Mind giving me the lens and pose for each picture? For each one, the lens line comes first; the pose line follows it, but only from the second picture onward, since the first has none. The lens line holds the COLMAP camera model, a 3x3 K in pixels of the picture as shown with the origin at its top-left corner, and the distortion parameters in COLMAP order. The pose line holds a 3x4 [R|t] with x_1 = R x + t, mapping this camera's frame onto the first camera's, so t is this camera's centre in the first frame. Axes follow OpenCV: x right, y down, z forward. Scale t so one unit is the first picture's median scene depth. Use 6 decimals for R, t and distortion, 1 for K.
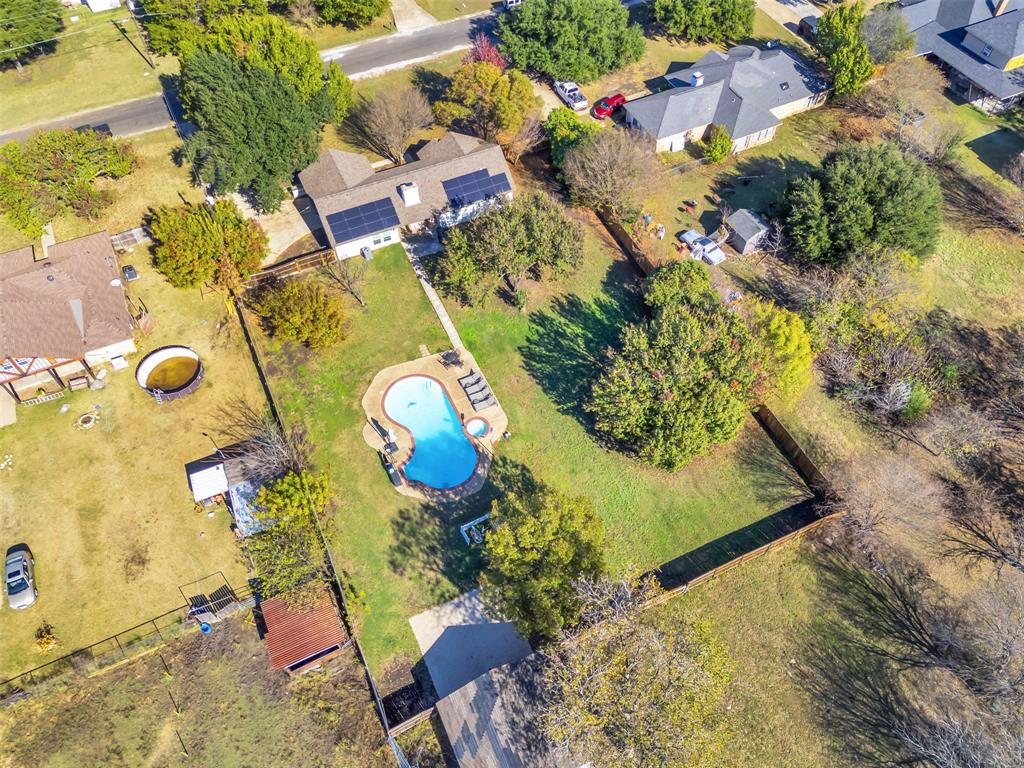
lens RADIAL K [[755.4, 0, 509.6], [0, 755.4, 387.4], [0, 0, 1]] dist [0.081441, -0.070234]
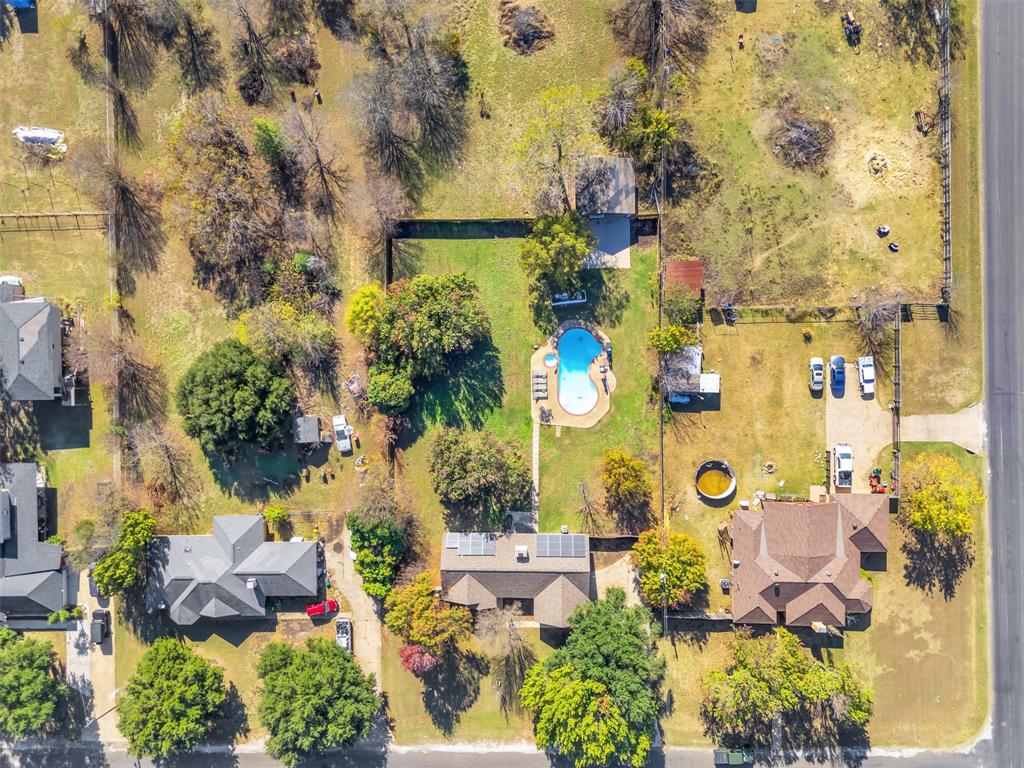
lens RADIAL K [[736.5, 0, 512.0], [0, 736.5, 384.0], [0, 0, 1]] dist [0.109382, -0.132087]
pose [[-0.908134, -0.417321, 0.033684, -0.037781], [0.364357, -0.748115, 0.554588, -0.806542], [-0.206242, 0.515914, 0.831443, -0.248314]]
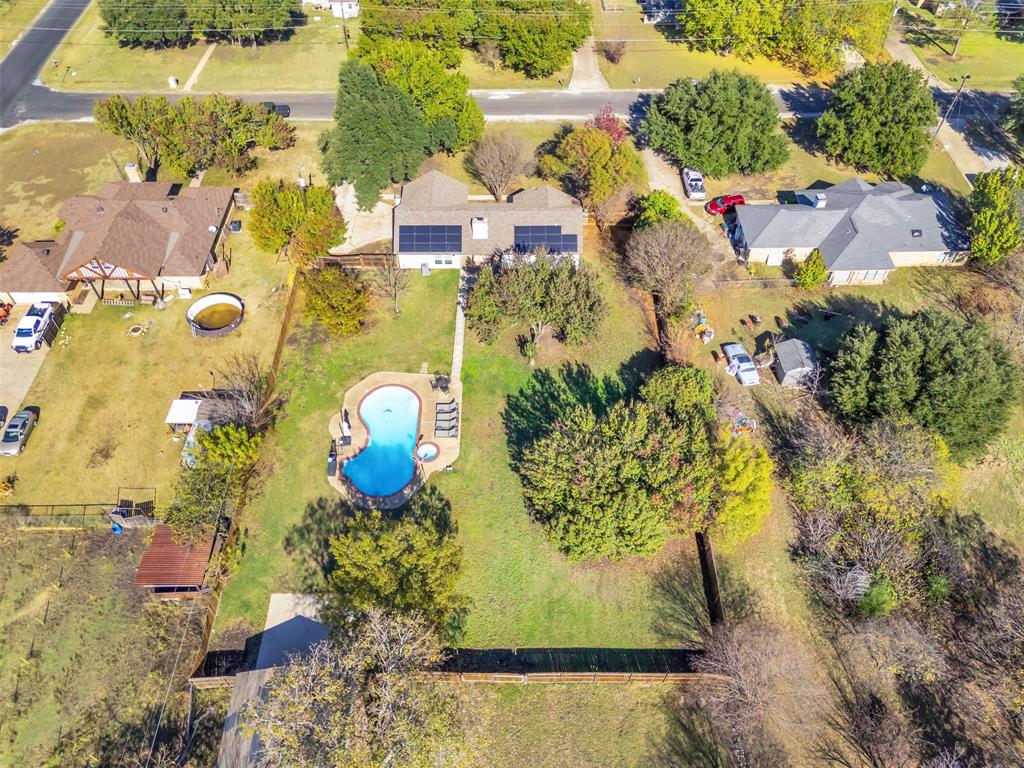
lens RADIAL K [[755.4, 0, 509.6], [0, 755.4, 387.4], [0, 0, 1]] dist [0.081441, -0.070234]
pose [[0.906766, 0.325519, -0.267980, 0.273526], [-0.344336, 0.938511, -0.025112, -0.037266], [0.243327, 0.115045, 0.963097, 0.027874]]
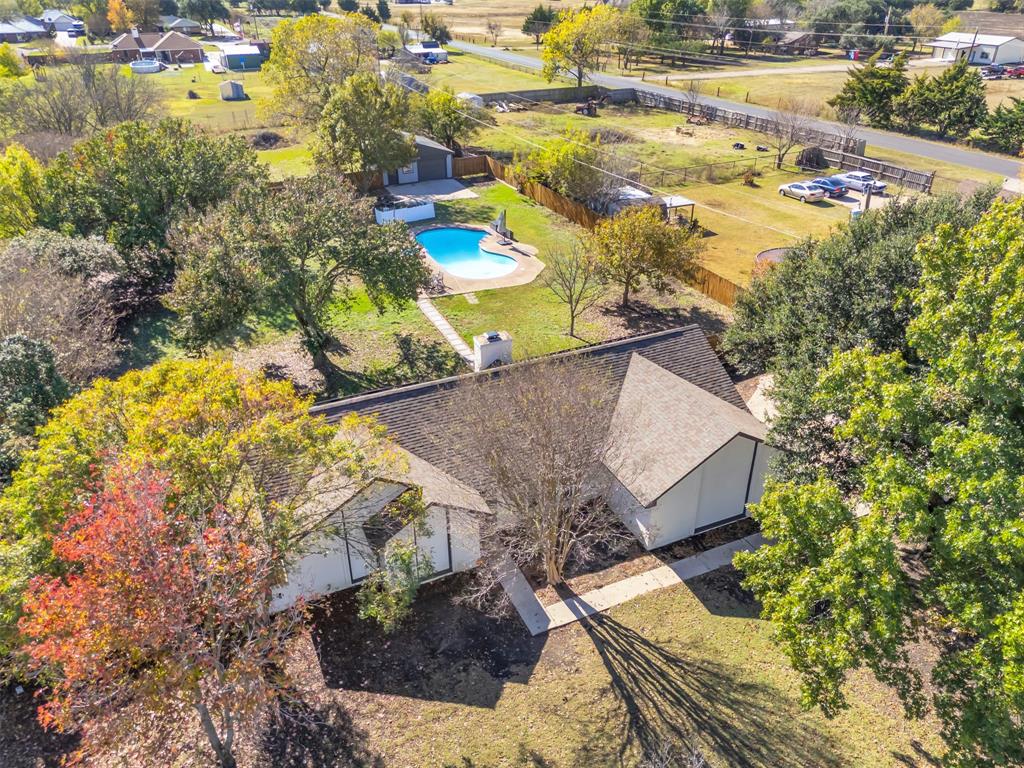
lens RADIAL K [[755.4, 0, 509.6], [0, 755.4, 387.4], [0, 0, 1]] dist [0.081441, -0.070234]
pose [[-0.999906, 0.008385, 0.010814, -0.152286], [0.011607, 0.101261, 0.994792, -0.727411], [0.007246, 0.994825, -0.101348, 1.124529]]
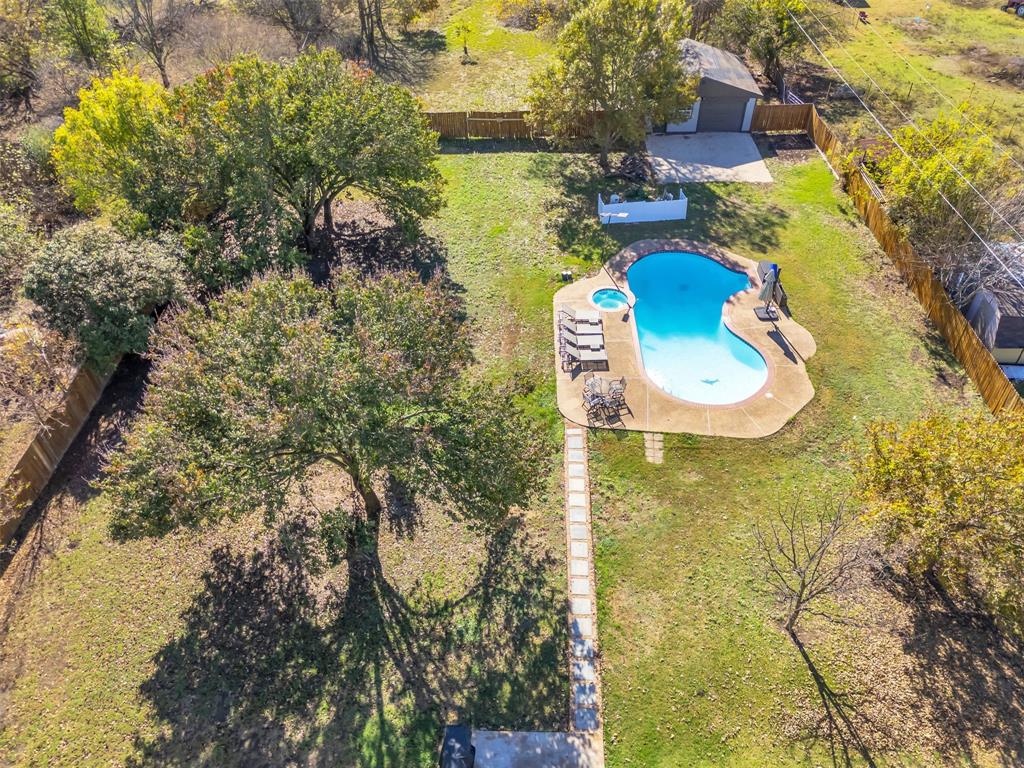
lens RADIAL K [[755.5, 0, 506.3], [0, 755.5, 384.4], [0, 0, 1]] dist [0.024693, 0.000339]
pose [[-0.896266, -0.276405, 0.346853, -0.171995], [0.376990, -0.062815, 0.924085, -0.461050], [-0.233634, 0.958986, 0.160501, 0.890781]]
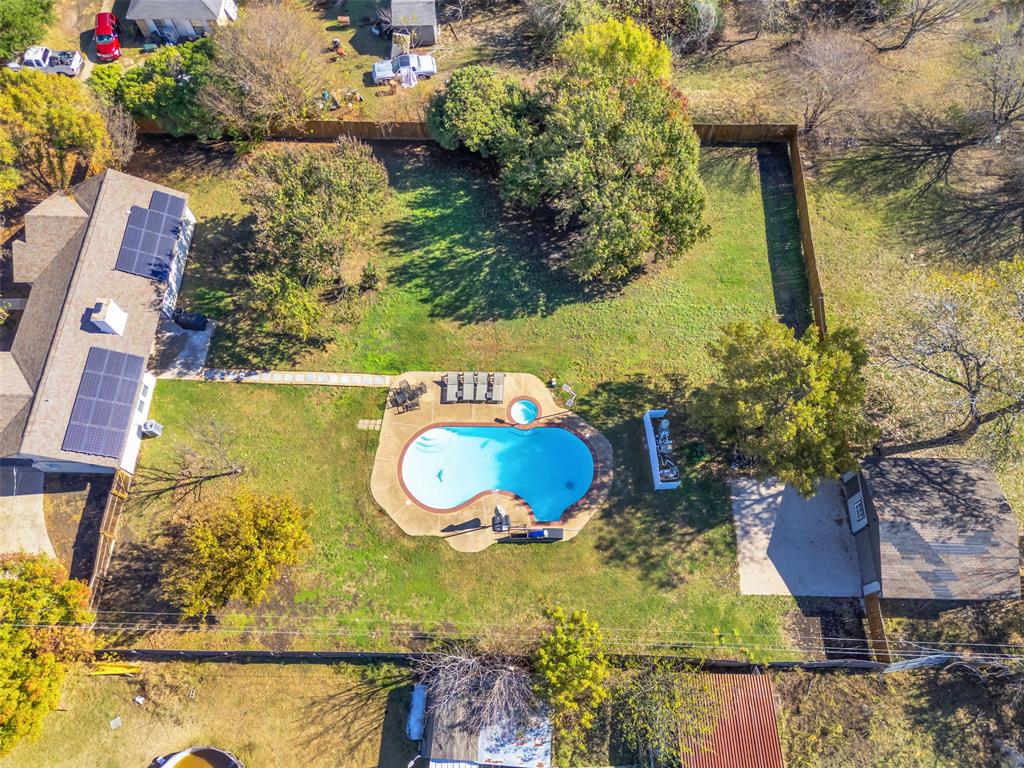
lens RADIAL K [[755.4, 0, 509.6], [0, 755.4, 387.4], [0, 0, 1]] dist [0.081441, -0.070234]
pose [[0.444011, -0.816067, 0.369986, -0.277748], [0.736740, 0.567517, 0.367613, -0.223050], [-0.509970, 0.109360, 0.853212, 0.327206]]
